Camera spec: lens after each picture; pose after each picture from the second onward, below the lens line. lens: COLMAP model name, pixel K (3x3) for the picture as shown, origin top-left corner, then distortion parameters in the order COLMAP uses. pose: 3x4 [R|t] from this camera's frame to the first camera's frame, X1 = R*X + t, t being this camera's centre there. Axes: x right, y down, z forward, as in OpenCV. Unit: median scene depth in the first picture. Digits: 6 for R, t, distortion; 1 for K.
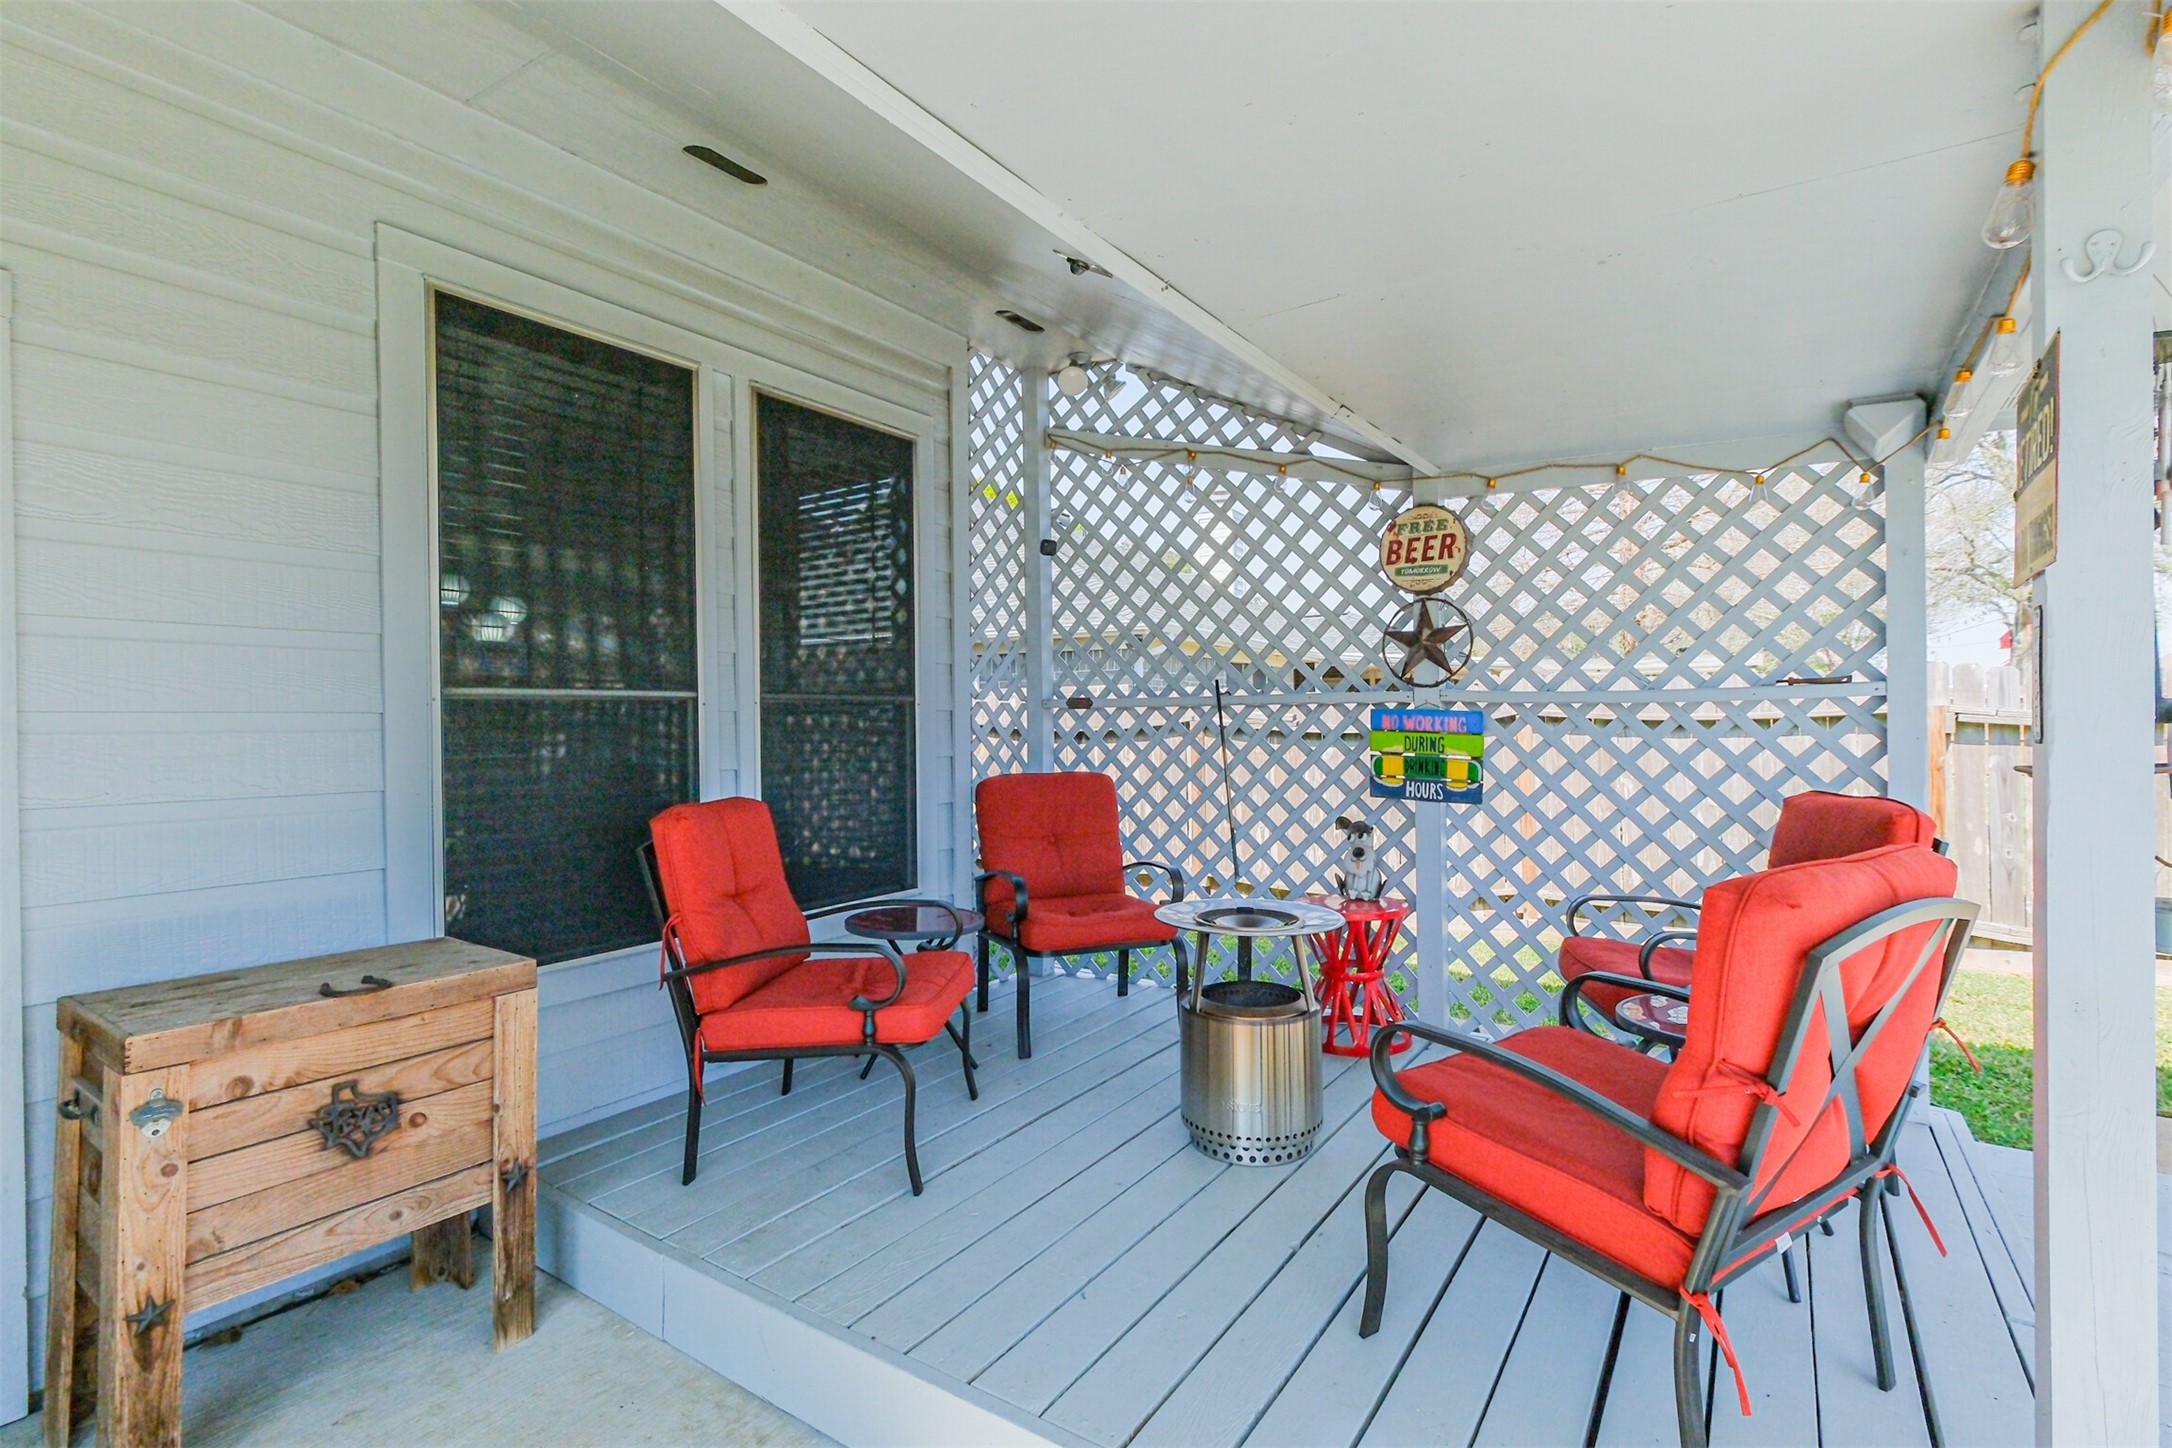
lens RADIAL K [[1007.3, 0, 1086.0], [0, 1007.3, 724.0], [0, 0, 1]] dist [-0.000561, -0.000018]
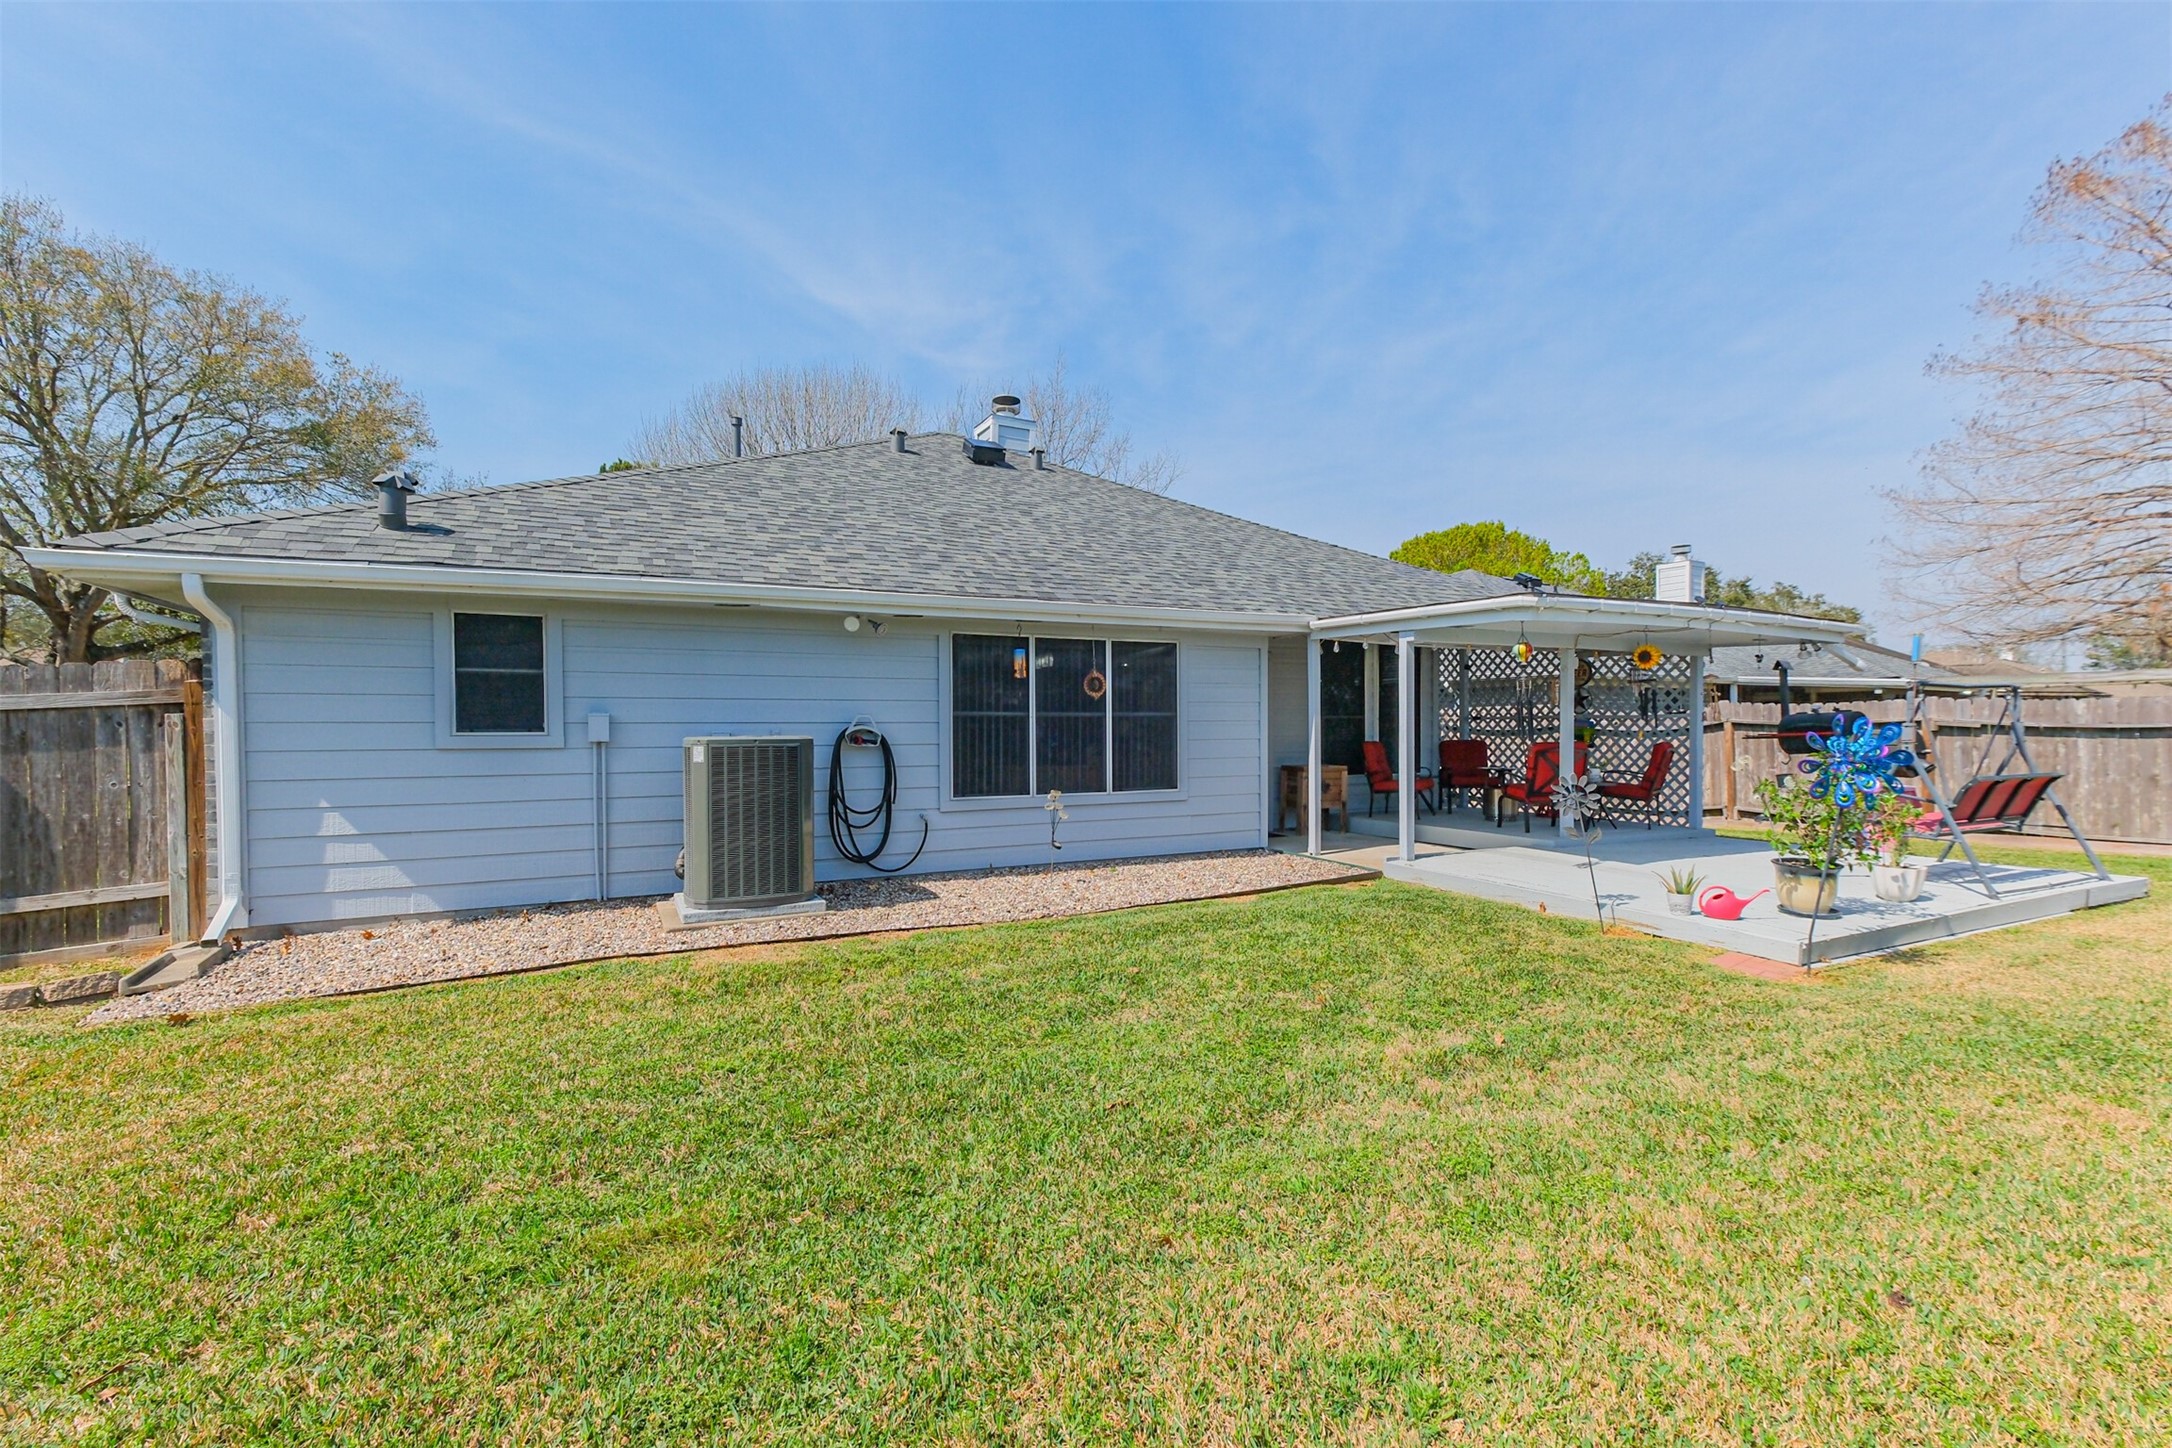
lens RADIAL K [[978.4, 0, 1086.0], [0, 978.4, 724.0], [0, 0, 1]] dist [0.028742, 0.000071]
pose [[0.873209, 0.002630, -0.487339, 0.418326], [-0.003654, 0.999993, -0.001152, 0.005625], [0.487332, 0.002787, 0.873212, -2.230780]]
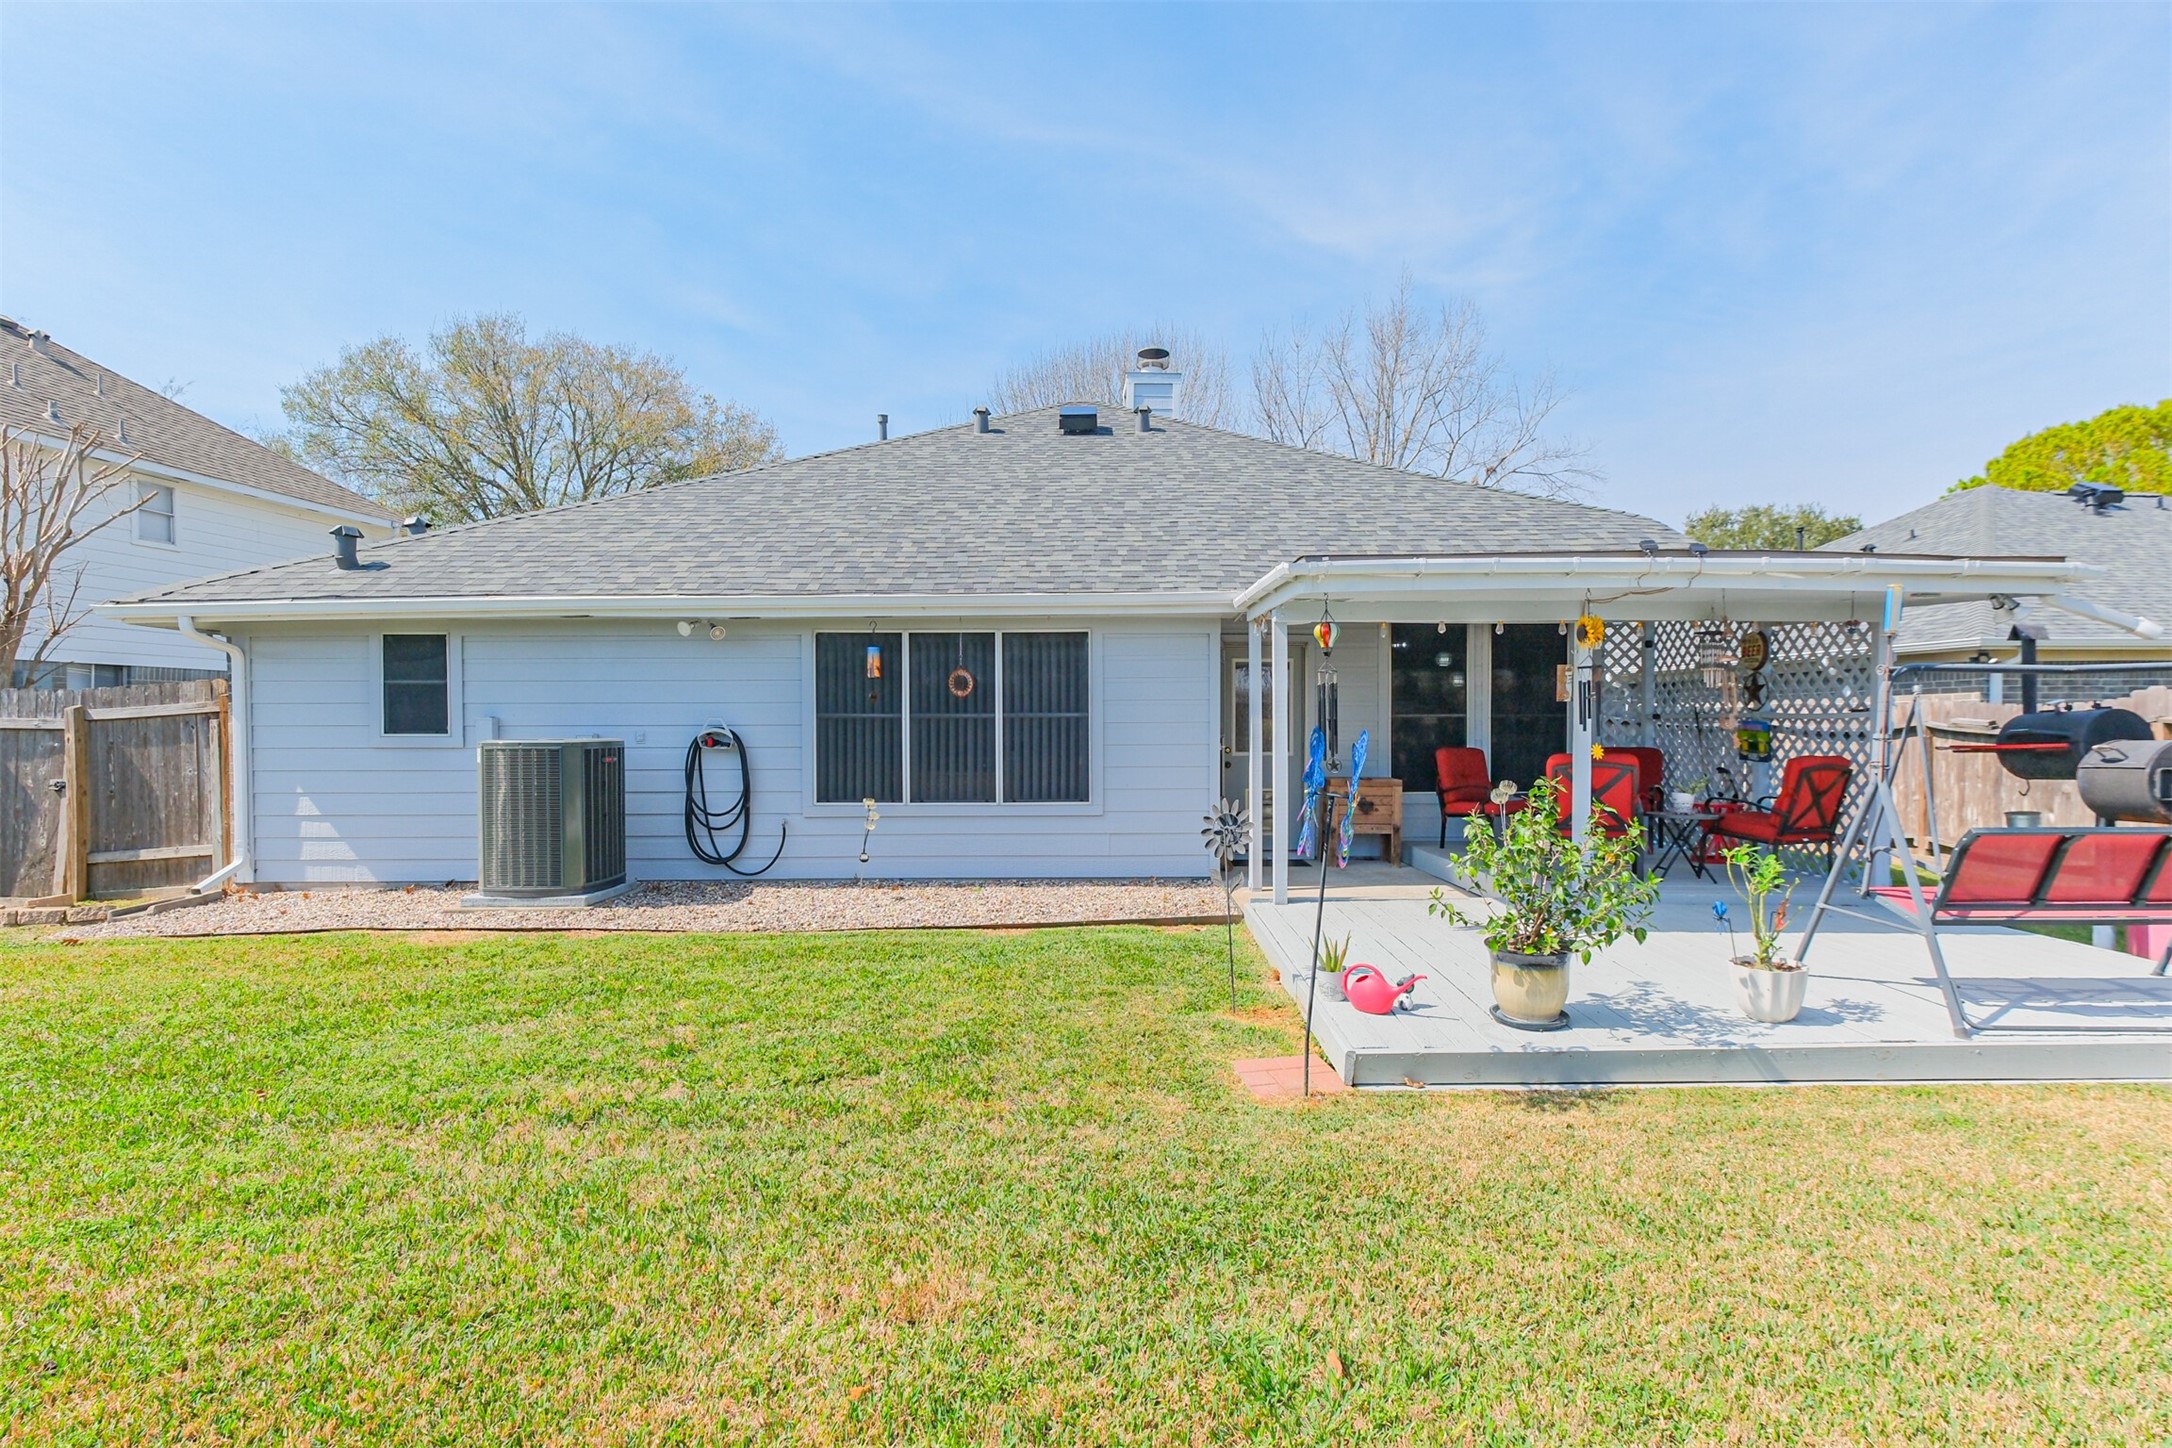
lens RADIAL K [[1118.0, 0, 1090.7], [0, 1118.0, 722.8], [0, 0, 1]] dist [0.010403, 0.000417]
pose [[0.551321, 0.007549, -0.834259, 1.349674], [-0.002469, 0.999969, 0.007417, -0.021105], [0.834290, -0.002029, 0.551323, -1.367295]]
